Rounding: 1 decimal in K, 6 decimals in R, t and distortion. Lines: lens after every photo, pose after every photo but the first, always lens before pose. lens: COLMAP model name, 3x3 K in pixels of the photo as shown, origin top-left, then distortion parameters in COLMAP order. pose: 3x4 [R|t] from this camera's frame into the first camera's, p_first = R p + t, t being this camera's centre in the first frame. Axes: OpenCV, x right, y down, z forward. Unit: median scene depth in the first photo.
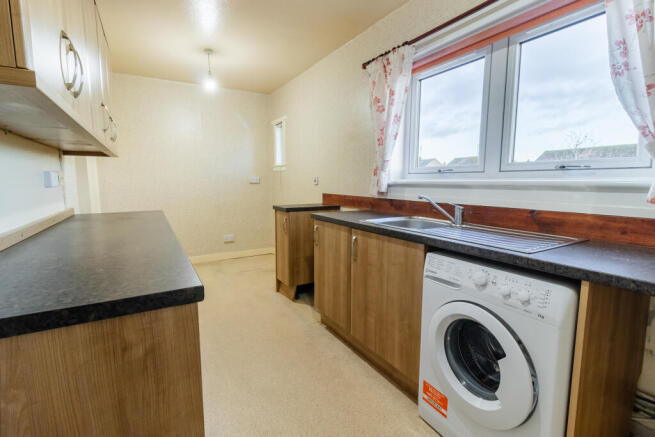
lens RADIAL K [[304.9, 0, 324.4], [0, 304.9, 215.6], [0, 0, 1]] dist [0.000842, -0.000539]
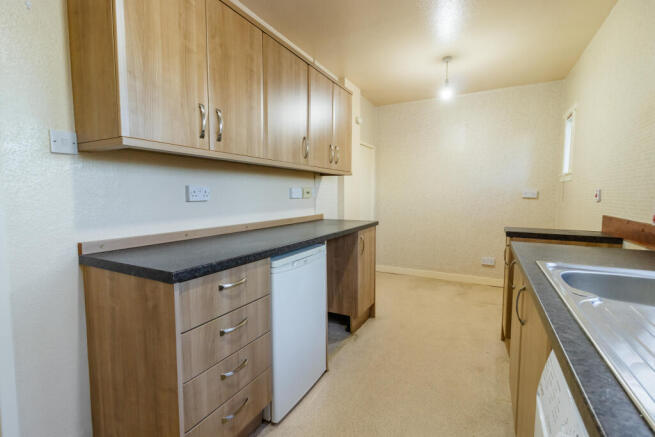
lens RADIAL K [[304.9, 0, 324.4], [0, 304.9, 215.6], [0, 0, 1]] dist [0.000842, -0.000539]
pose [[0.515549, 0.060331, -0.854733, 0.246132], [-0.100881, 0.994854, 0.009373, -0.021364], [0.850901, 0.081394, 0.518983, 0.202809]]
